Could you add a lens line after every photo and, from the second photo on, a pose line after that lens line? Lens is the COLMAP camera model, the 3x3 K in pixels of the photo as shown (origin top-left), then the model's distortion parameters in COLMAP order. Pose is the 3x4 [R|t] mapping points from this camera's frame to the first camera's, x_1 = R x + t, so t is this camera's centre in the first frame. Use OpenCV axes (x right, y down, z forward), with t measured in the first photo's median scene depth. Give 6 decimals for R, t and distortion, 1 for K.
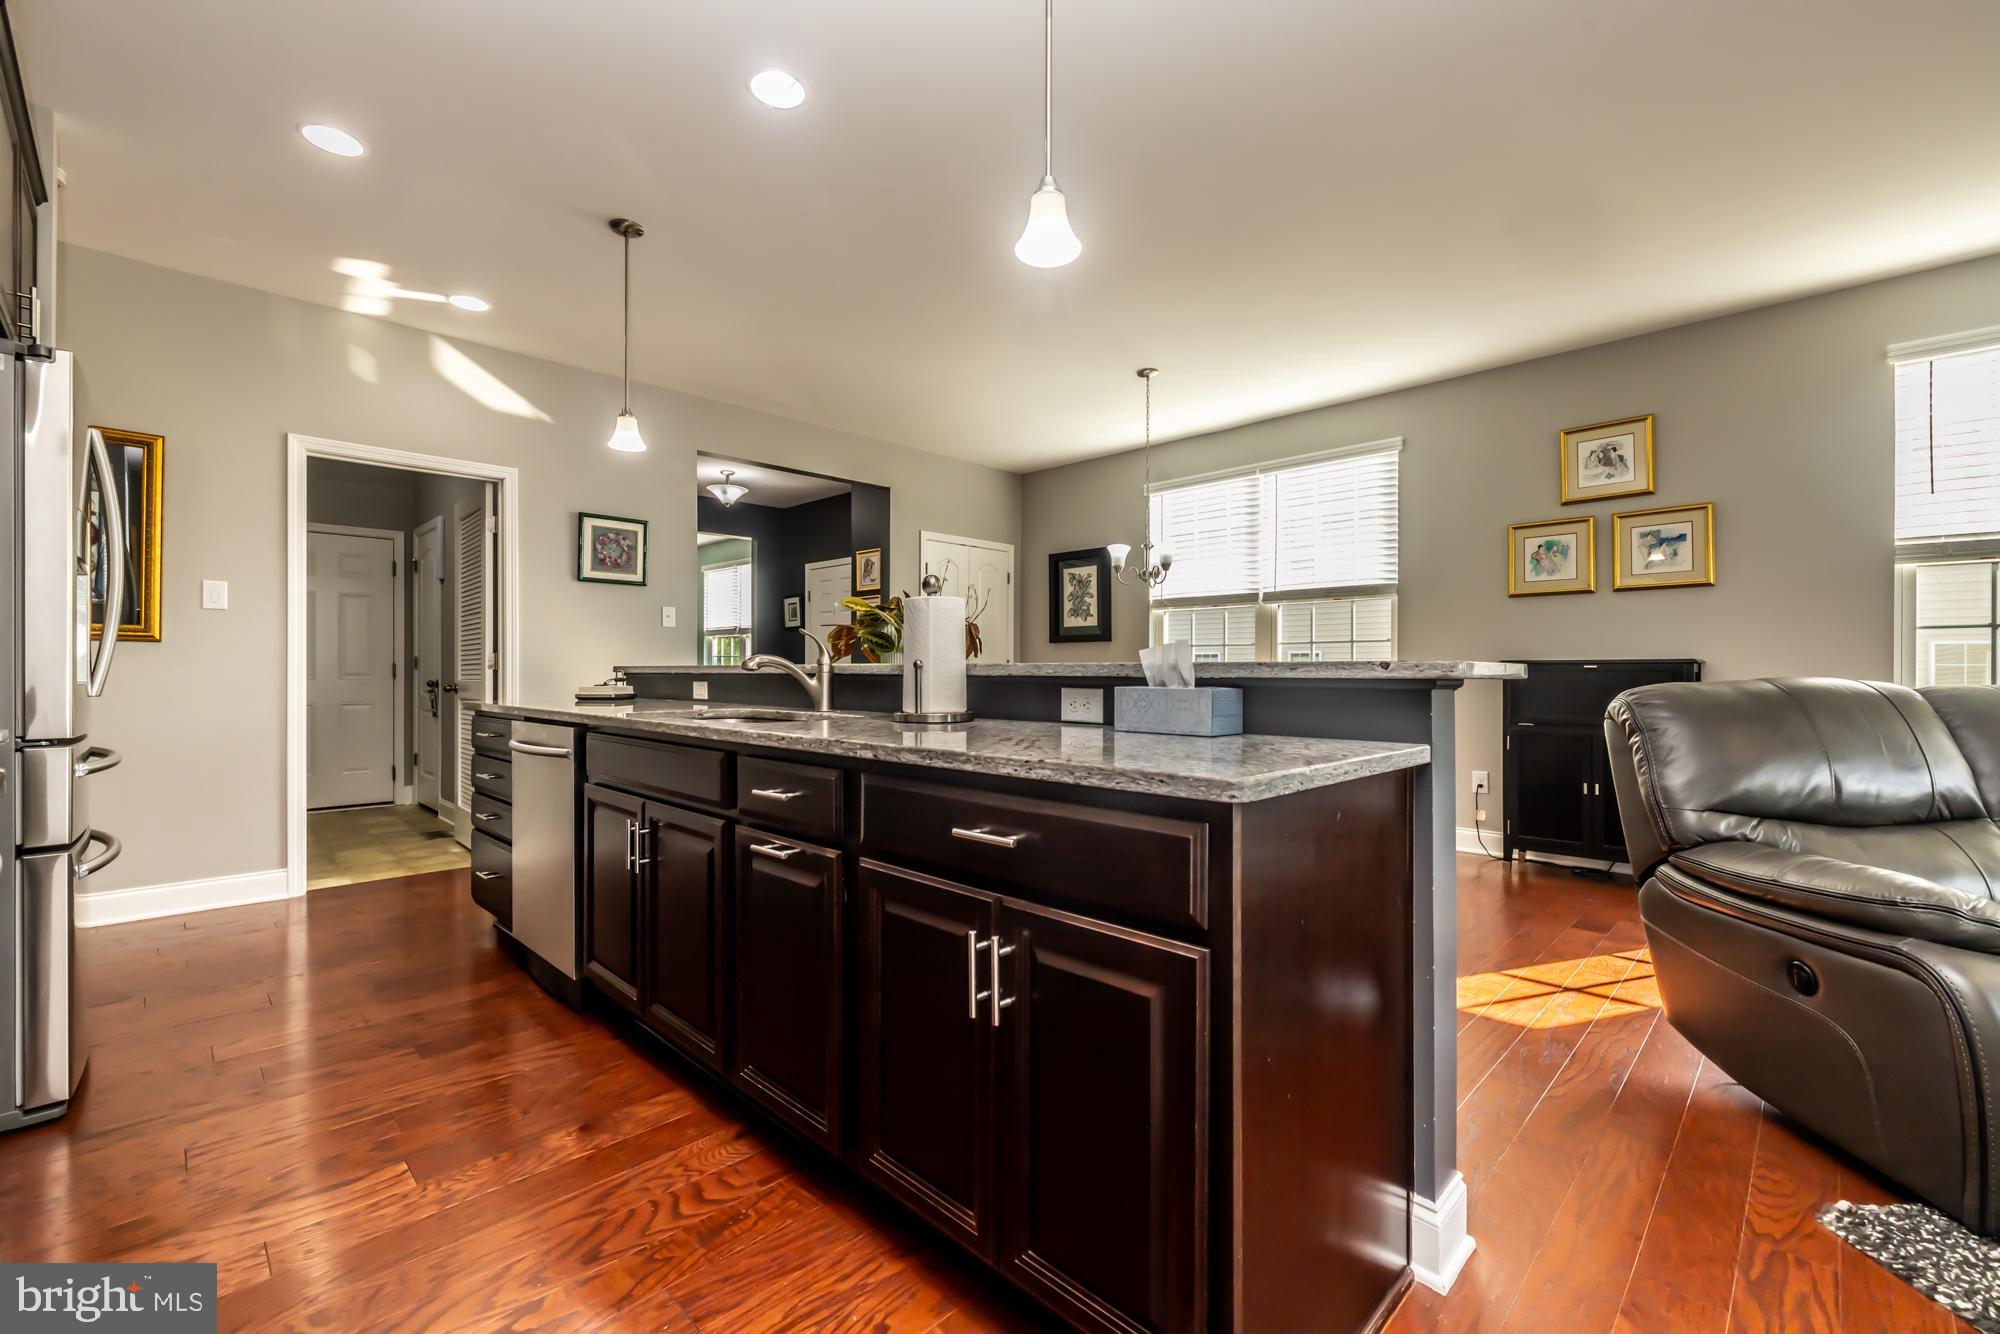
lens RADIAL K [[849.6, 0, 1008.3], [0, 849.6, 670.5], [0, 0, 1]] dist [0.001896, -0.000991]
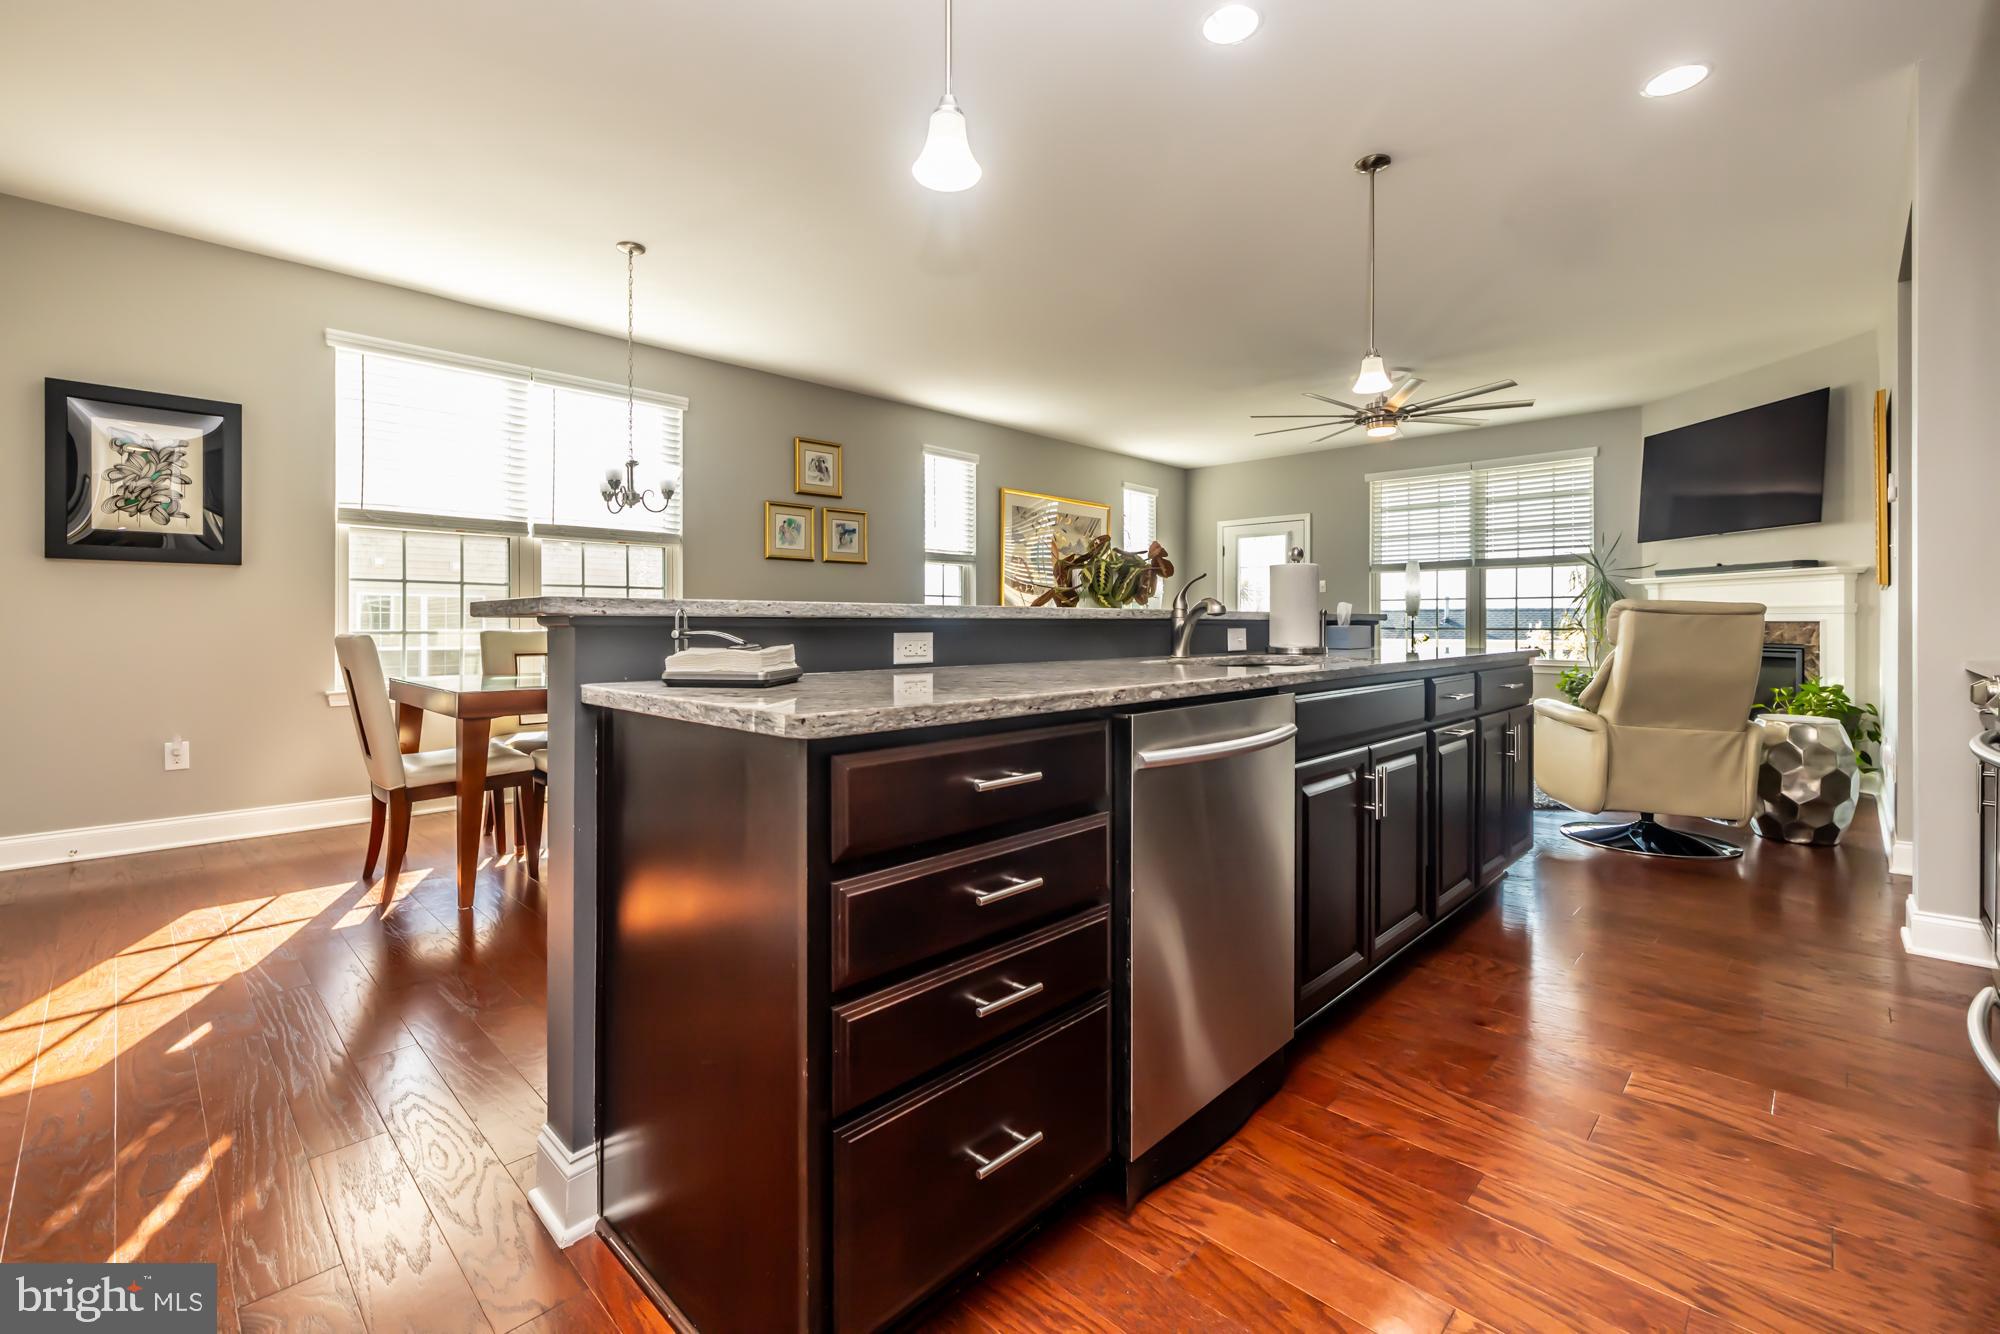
lens RADIAL K [[849.6, 0, 978.0], [0, 849.6, 623.3], [0, 0, 1]] dist [0.001896, -0.000991]
pose [[0.011776, -0.005075, 0.999918, -0.696380], [-0.003791, 0.999980, 0.005120, 0.002550], [-0.999923, -0.003851, 0.011757, 0.705409]]
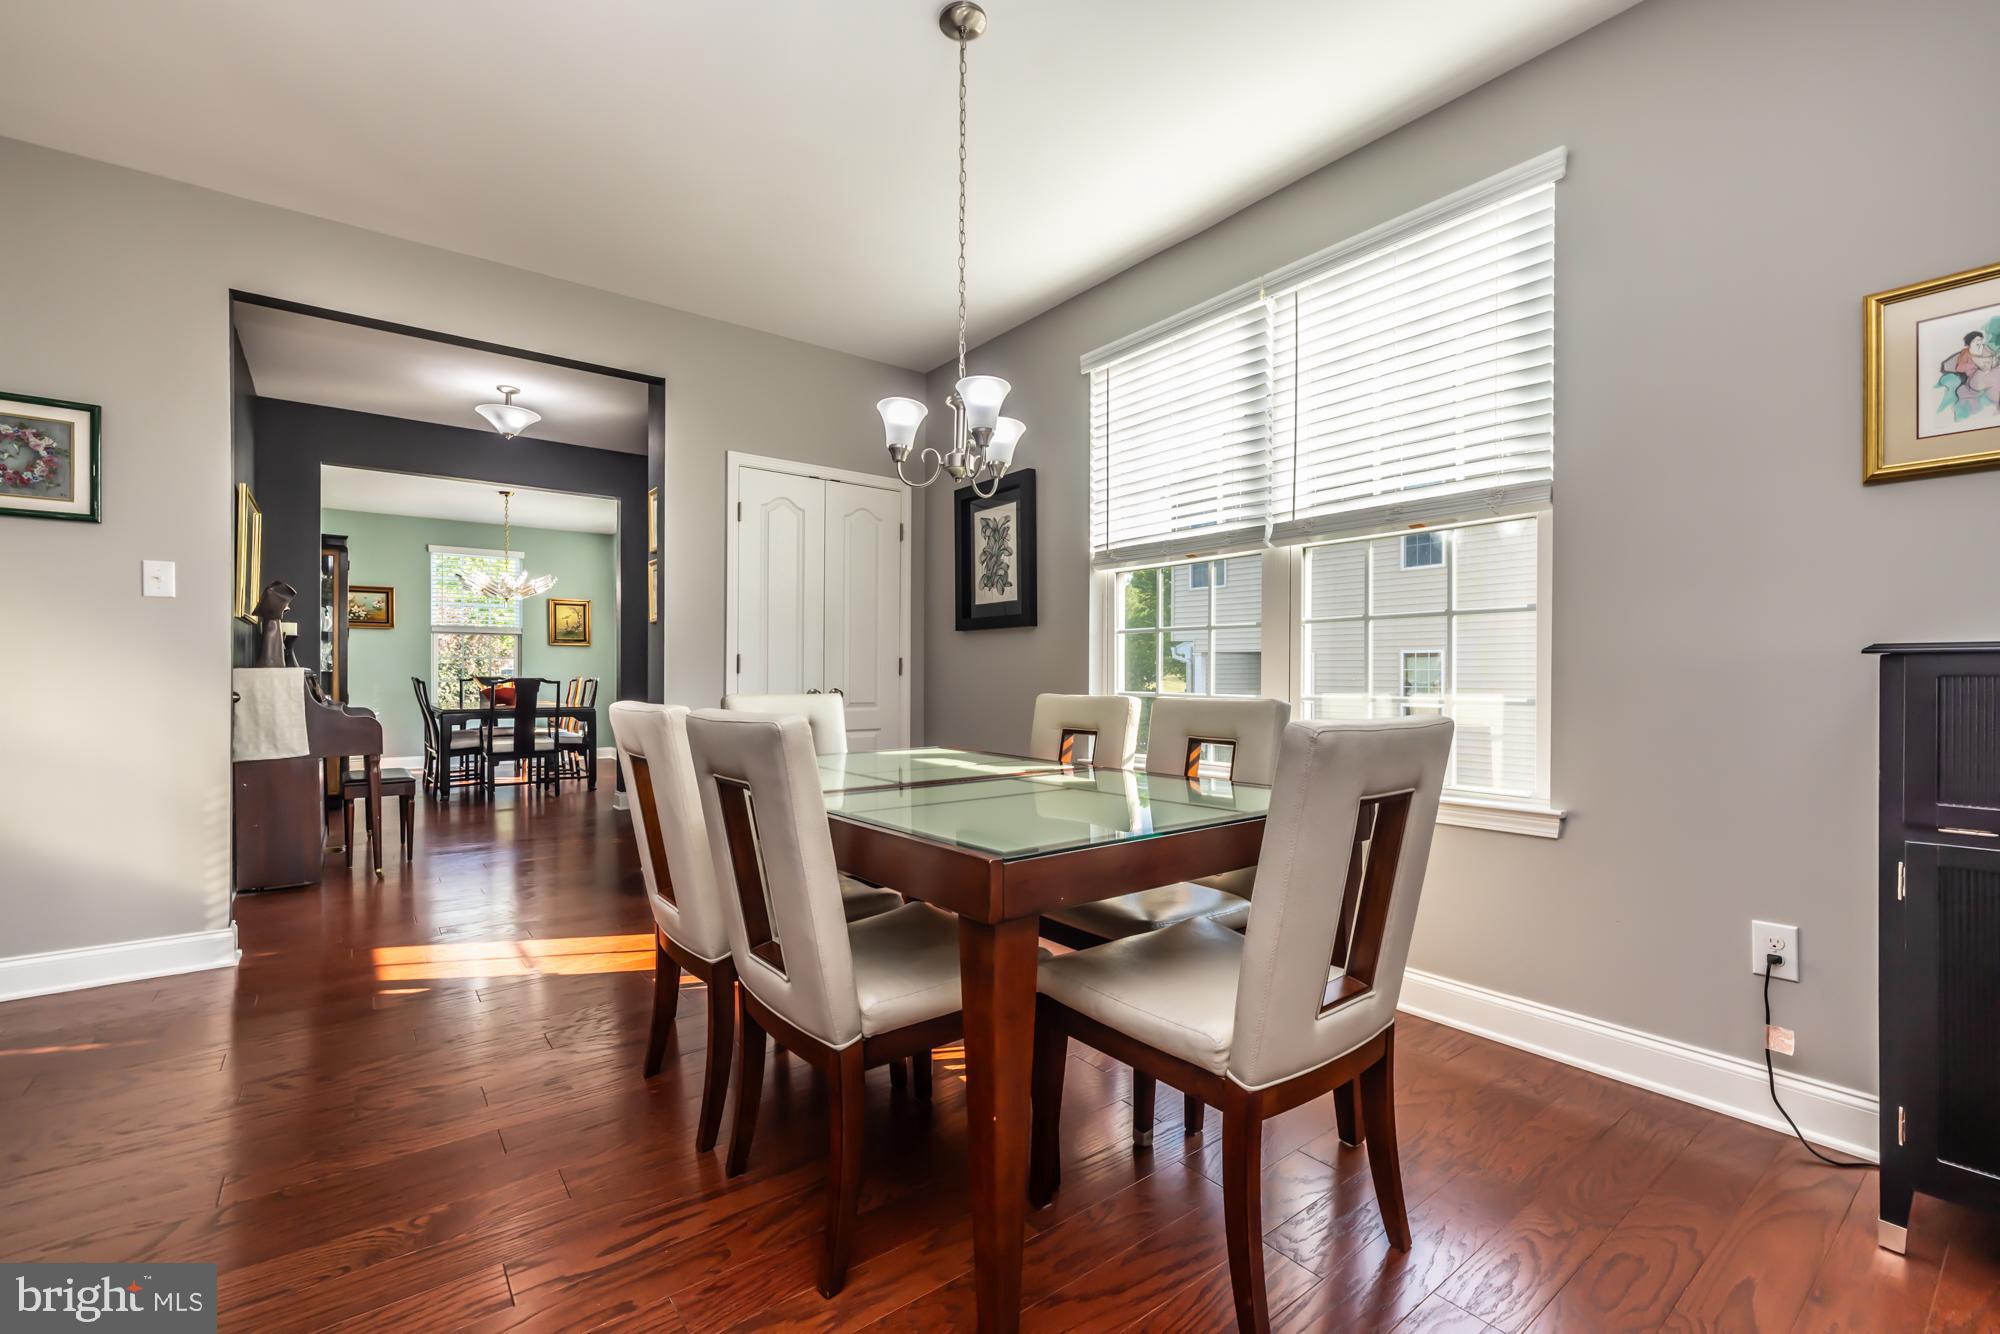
lens RADIAL K [[849.6, 0, 992.4], [0, 849.6, 678.6], [0, 0, 1]] dist [0.001896, -0.000991]
pose [[0.989374, 0.000634, -0.145391, 0.264295], [0.000010, 0.999990, 0.004429, 0.001479], [0.145393, -0.004384, 0.989364, 0.586957]]
